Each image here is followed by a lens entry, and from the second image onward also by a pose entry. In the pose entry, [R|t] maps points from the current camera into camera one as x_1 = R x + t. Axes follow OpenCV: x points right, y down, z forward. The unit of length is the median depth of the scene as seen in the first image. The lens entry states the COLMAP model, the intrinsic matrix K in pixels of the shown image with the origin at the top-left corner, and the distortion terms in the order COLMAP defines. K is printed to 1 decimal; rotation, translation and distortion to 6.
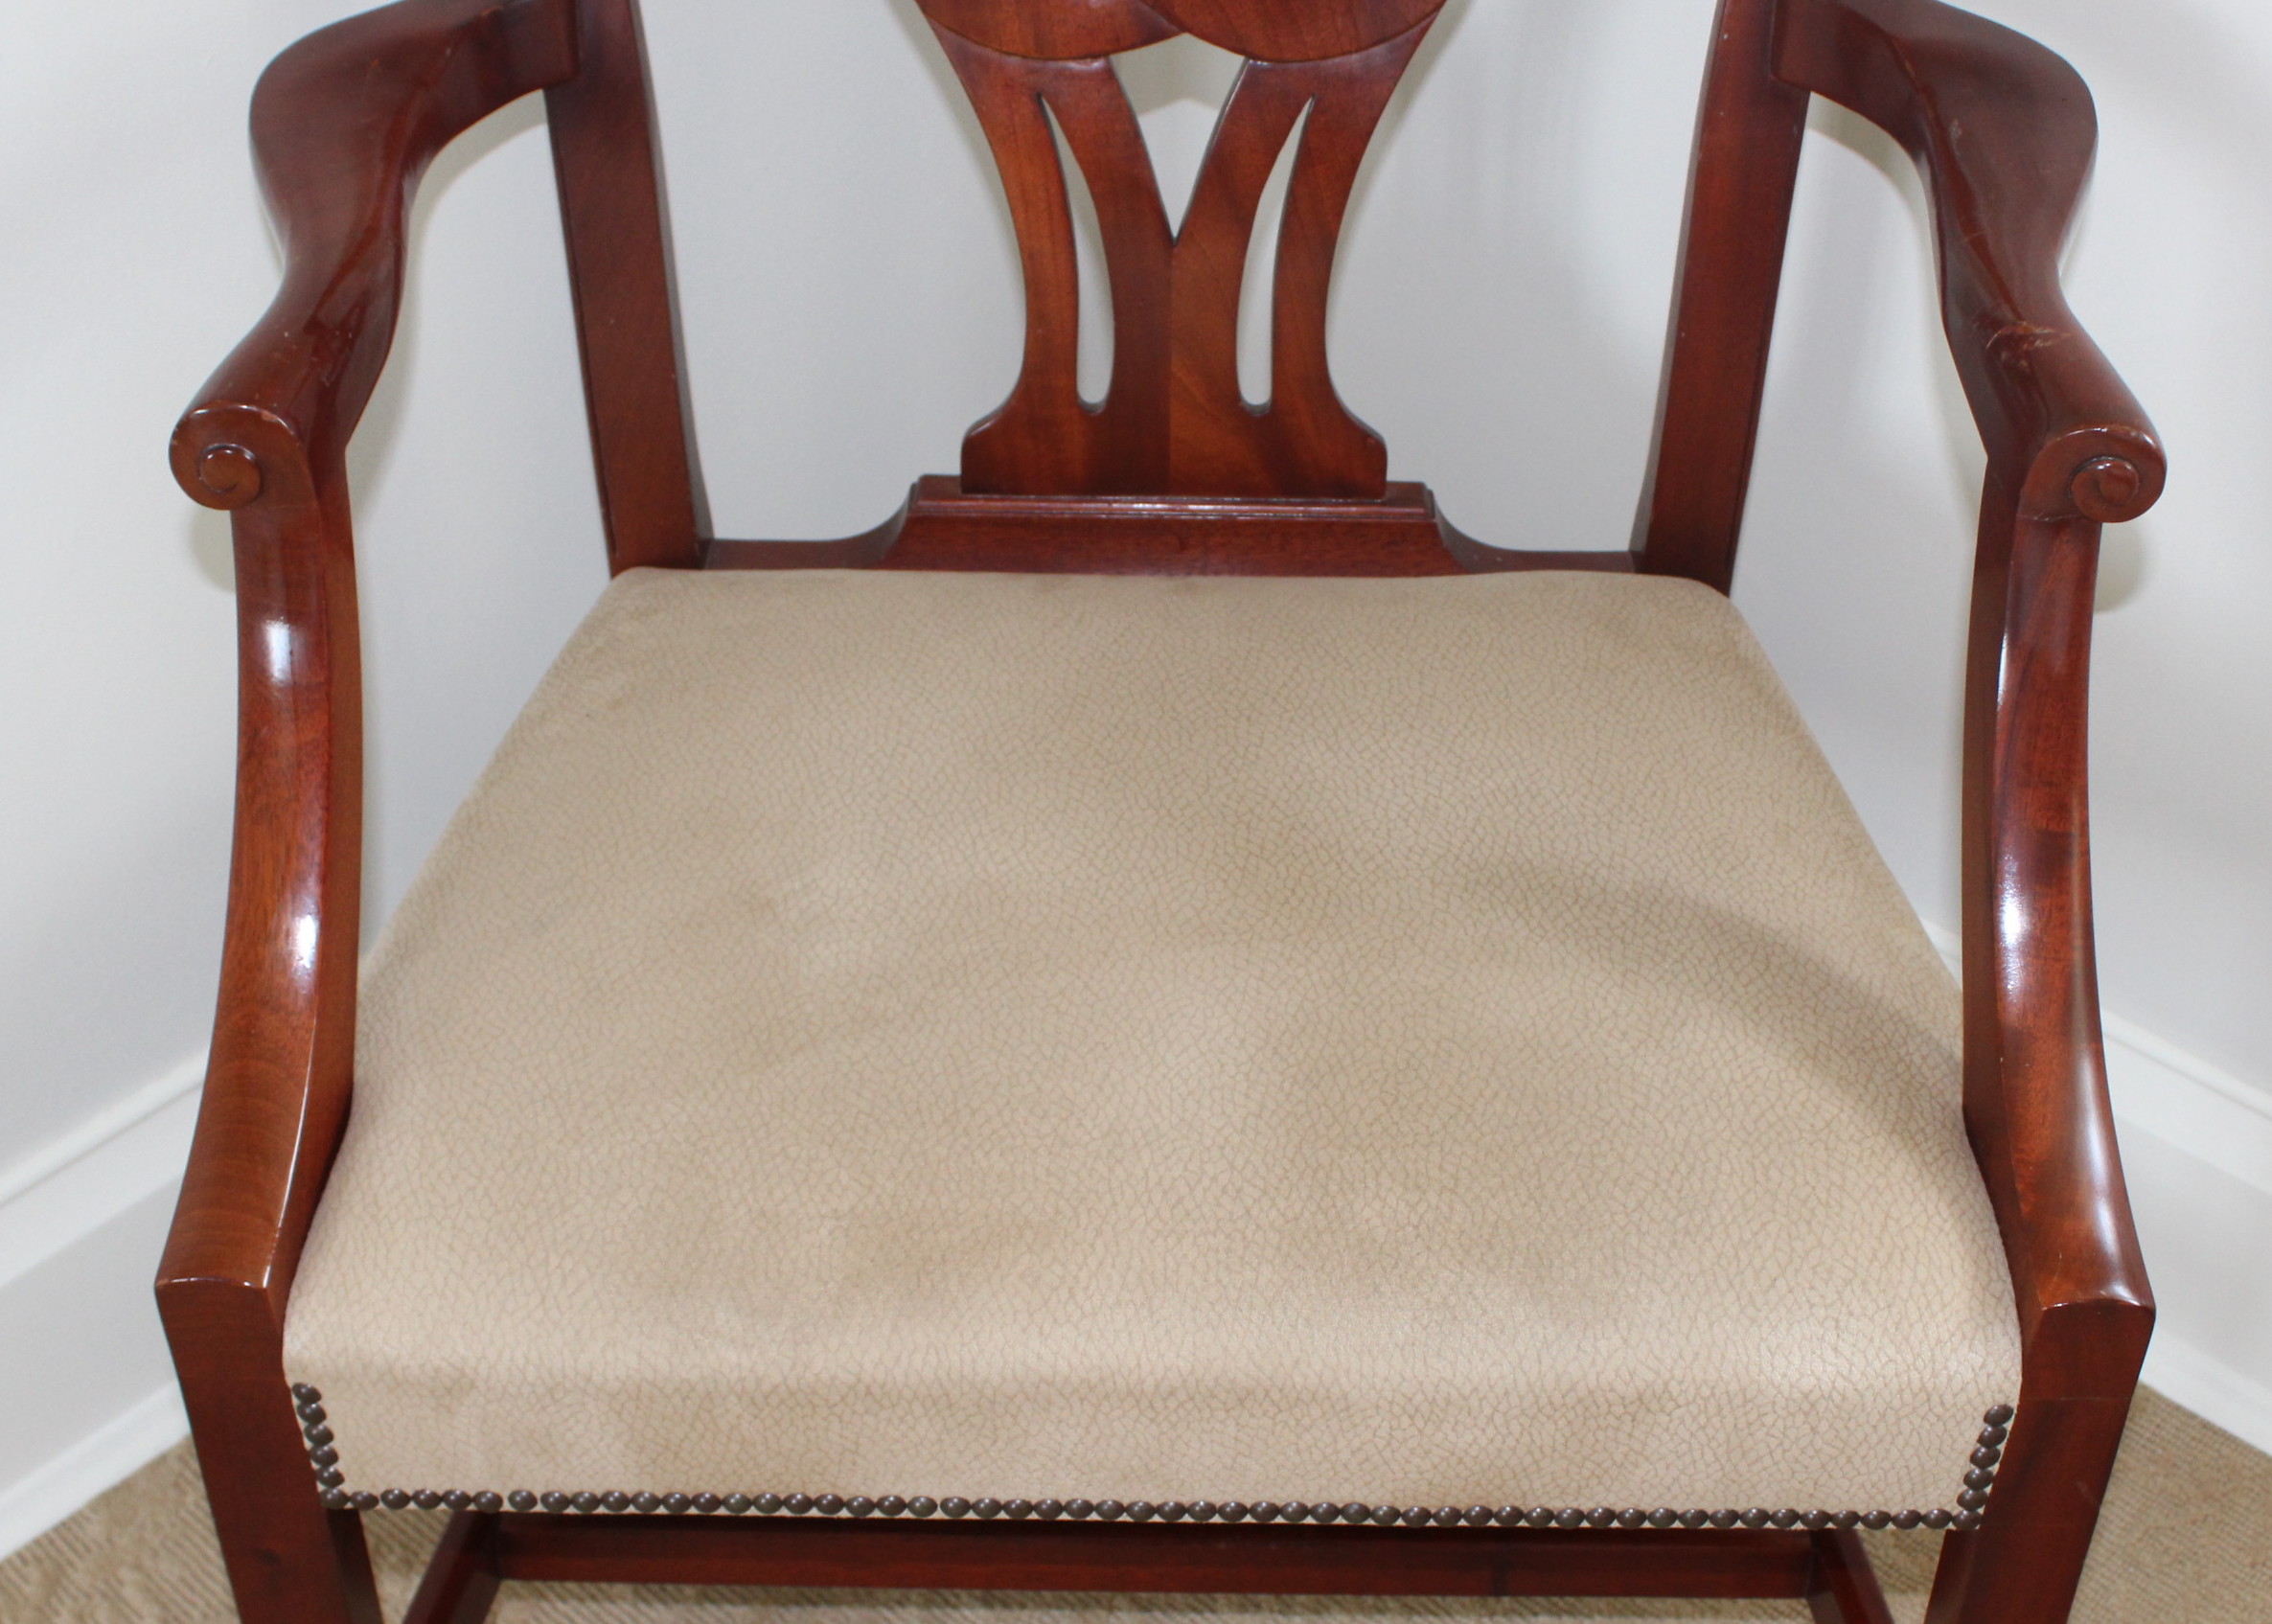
lens RADIAL K [[2990.1, 0, 1138.5], [0, 2990.1, 735.9], [0, 0, 1]] dist [-0.112929, 0.025349]
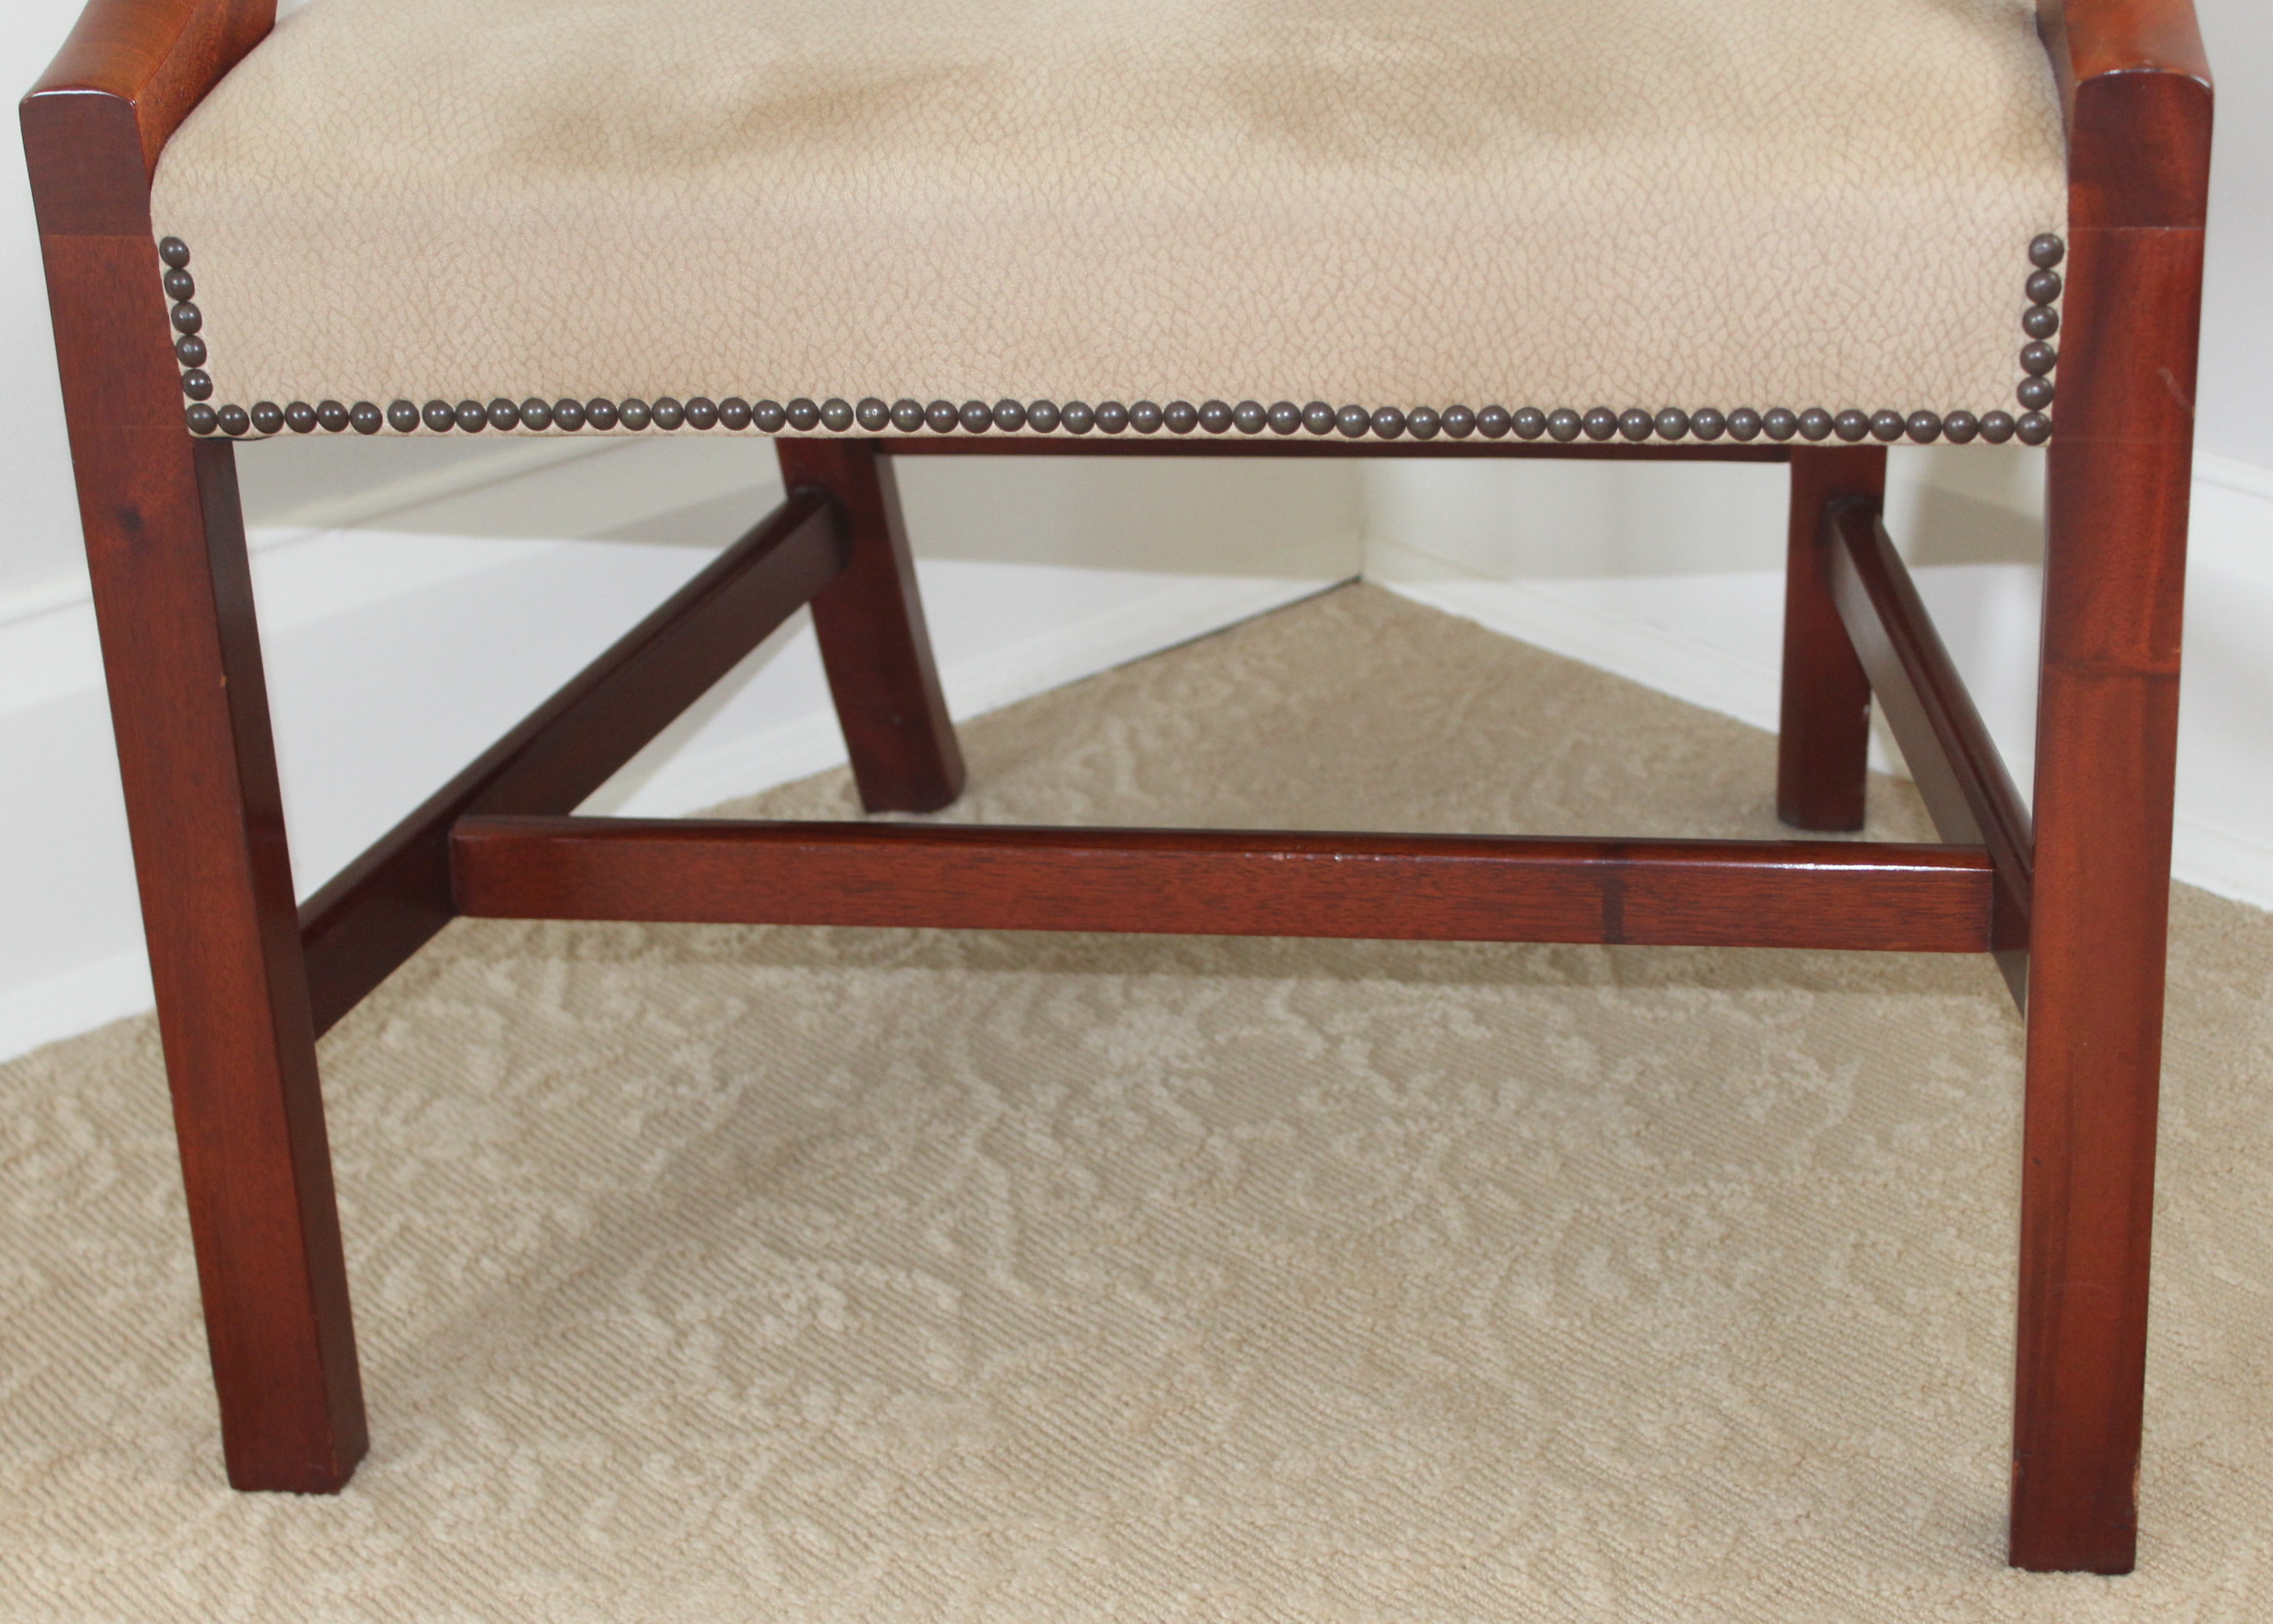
lens RADIAL K [[3813.1, 0, 1233.3], [0, 3813.1, 816.3], [0, 0, 1]] dist [-0.030992, -0.064245]
pose [[0.992472, 0.011272, -0.121955, 0.191946], [-0.034008, 0.981962, -0.185995, 0.604036], [0.117659, 0.188743, 0.974953, -0.083295]]
